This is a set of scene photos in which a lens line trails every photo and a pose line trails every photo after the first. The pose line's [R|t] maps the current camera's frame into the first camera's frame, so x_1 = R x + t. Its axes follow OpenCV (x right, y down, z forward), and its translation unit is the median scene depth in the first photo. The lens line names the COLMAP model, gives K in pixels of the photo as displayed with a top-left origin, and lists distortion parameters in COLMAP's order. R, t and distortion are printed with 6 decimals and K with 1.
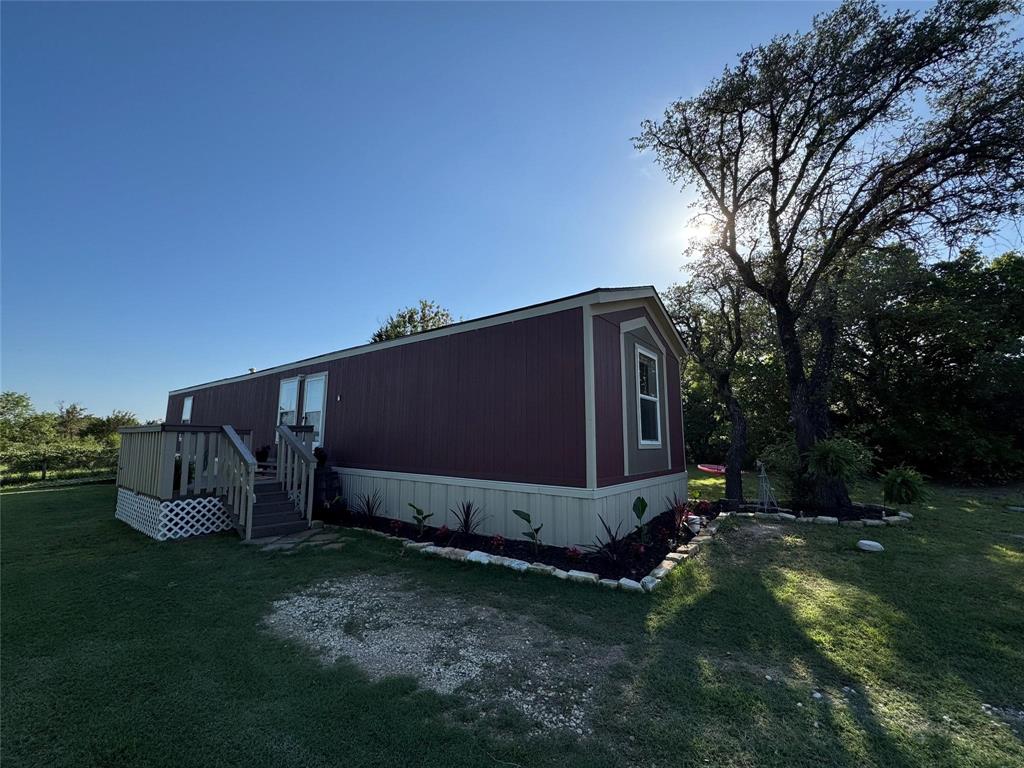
lens RADIAL K [[411.5, 0, 515.6], [0, 411.5, 387.6], [0, 0, 1]] dist [-0.004514, -0.000242]
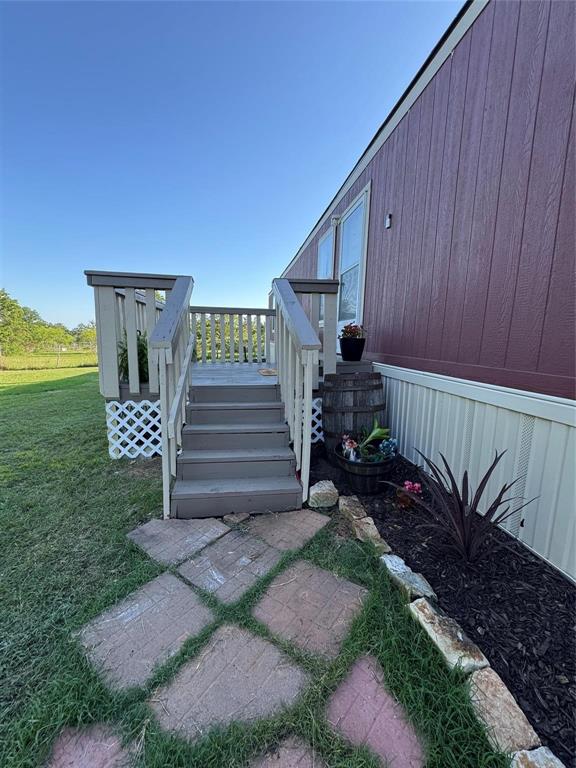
lens RADIAL K [[308.7, 0, 288.5], [0, 308.7, 382.6], [0, 0, 1]] dist [-0.004514, -0.000242]
pose [[0.727120, 0.116212, -0.676603, -0.330369], [0.064464, 0.969655, 0.235823, 0.152087], [0.683477, -0.215089, 0.697564, 0.839192]]
